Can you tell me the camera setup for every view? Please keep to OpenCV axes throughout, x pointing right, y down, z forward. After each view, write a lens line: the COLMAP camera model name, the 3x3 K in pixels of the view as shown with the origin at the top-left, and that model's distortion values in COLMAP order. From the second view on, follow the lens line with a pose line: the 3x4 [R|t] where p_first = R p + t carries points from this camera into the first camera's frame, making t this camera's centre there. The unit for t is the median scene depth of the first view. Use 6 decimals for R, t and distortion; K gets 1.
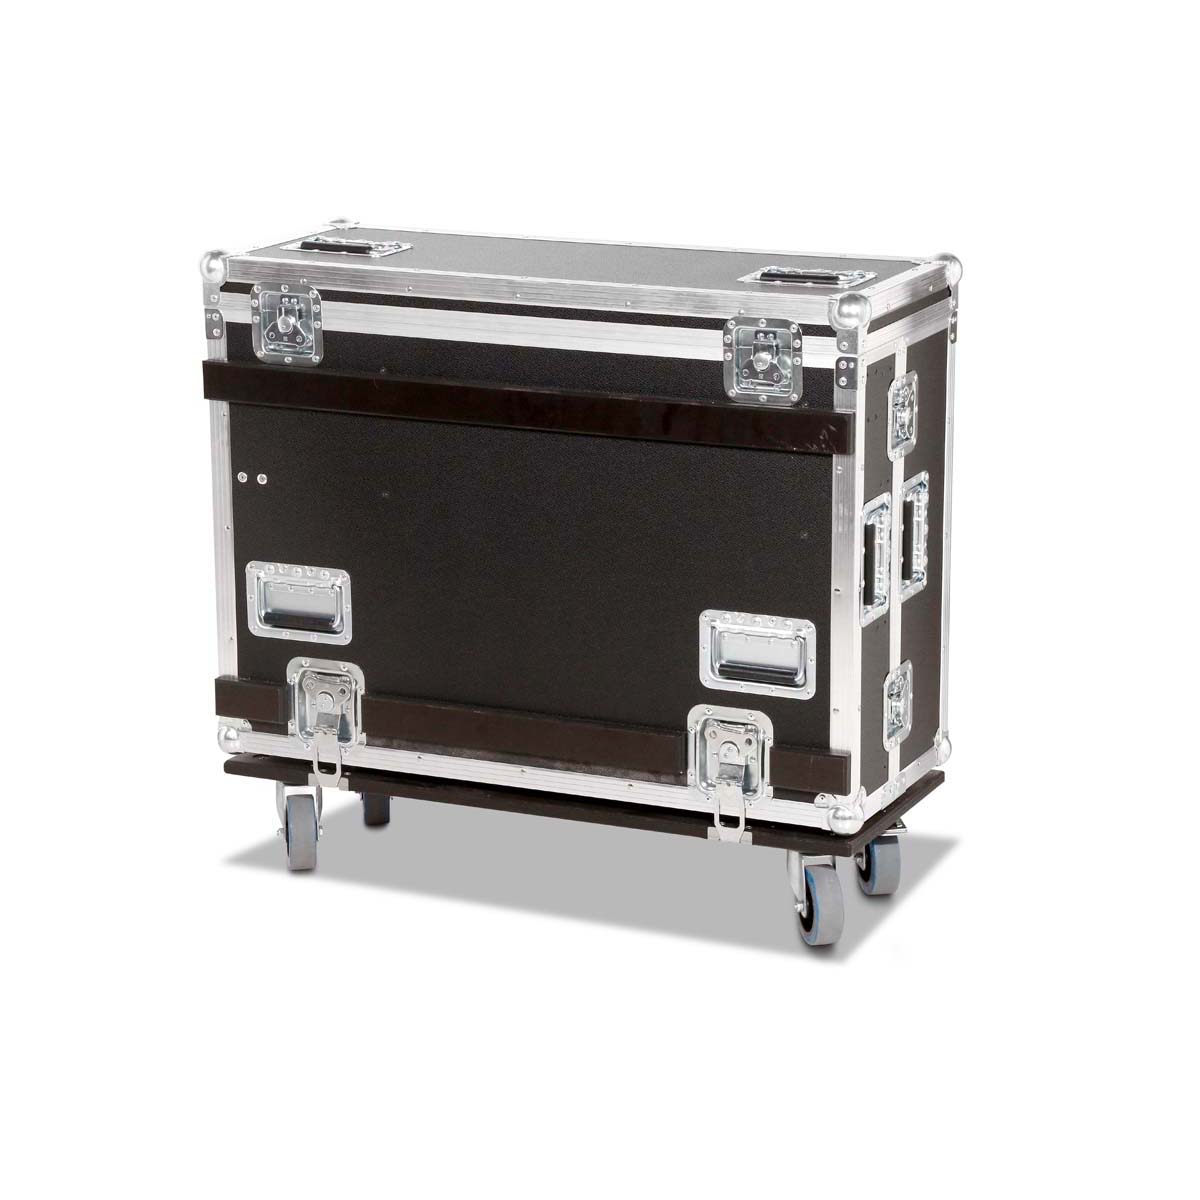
lens RADIAL K [[3505.2, 0, 599.8], [0, 3505.2, 573.3], [0, 0, 1]] dist [0.627143, -0.090539]
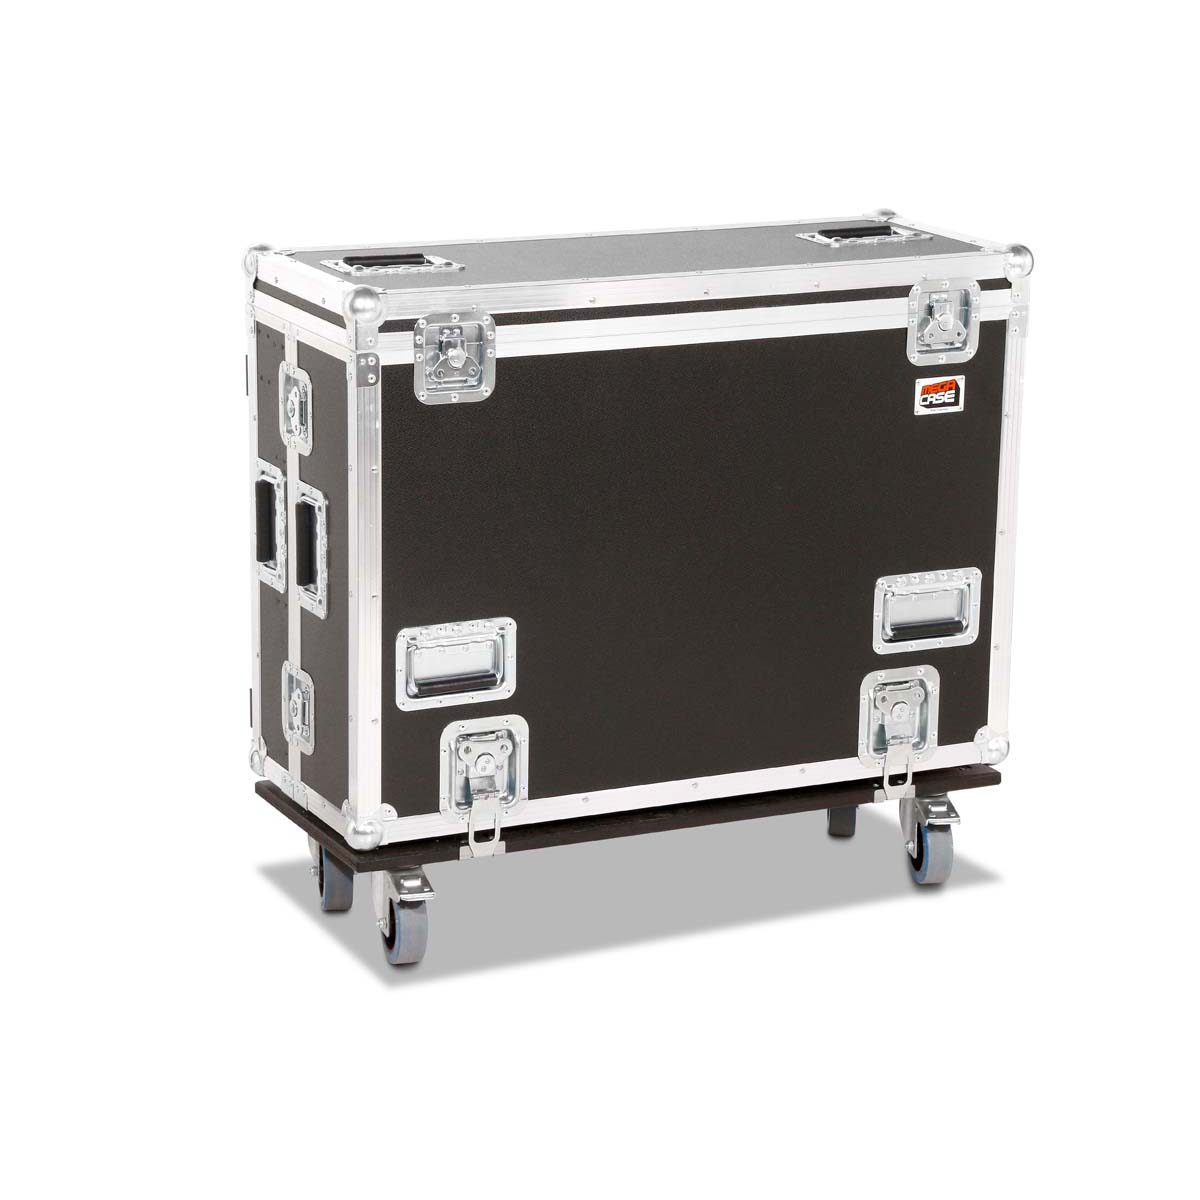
lens RADIAL K [[3613.8, 0, 727.5], [0, 3613.8, 683.0], [0, 0, 1]] dist [0.492965, -0.003682]
pose [[0.628743, -0.193320, 0.753200, -0.763317], [0.169558, 0.979381, 0.109832, -0.079233], [-0.758902, 0.058655, 0.648558, 0.343947]]
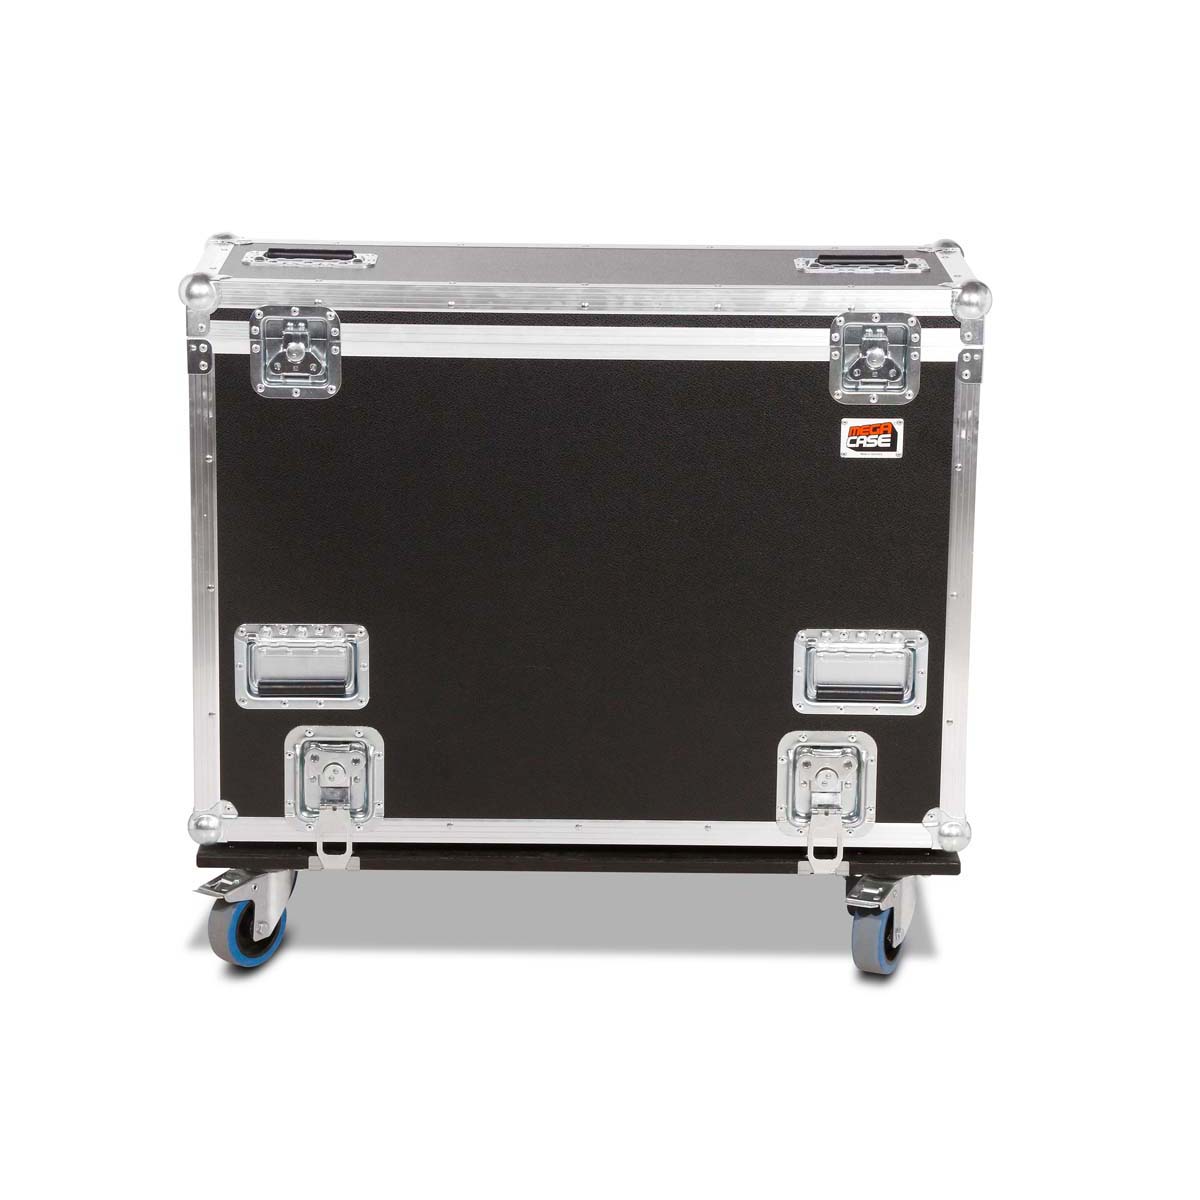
lens RADIAL K [[3495.4, 0, 600.0], [0, 3495.4, 600.0], [0, 0, 1]] dist [0.393049, 0.200932]
pose [[0.907511, -0.093697, 0.409445, -0.382059], [0.083713, 0.995592, 0.042285, -0.039601], [-0.411602, -0.004098, 0.911355, 0.172669]]
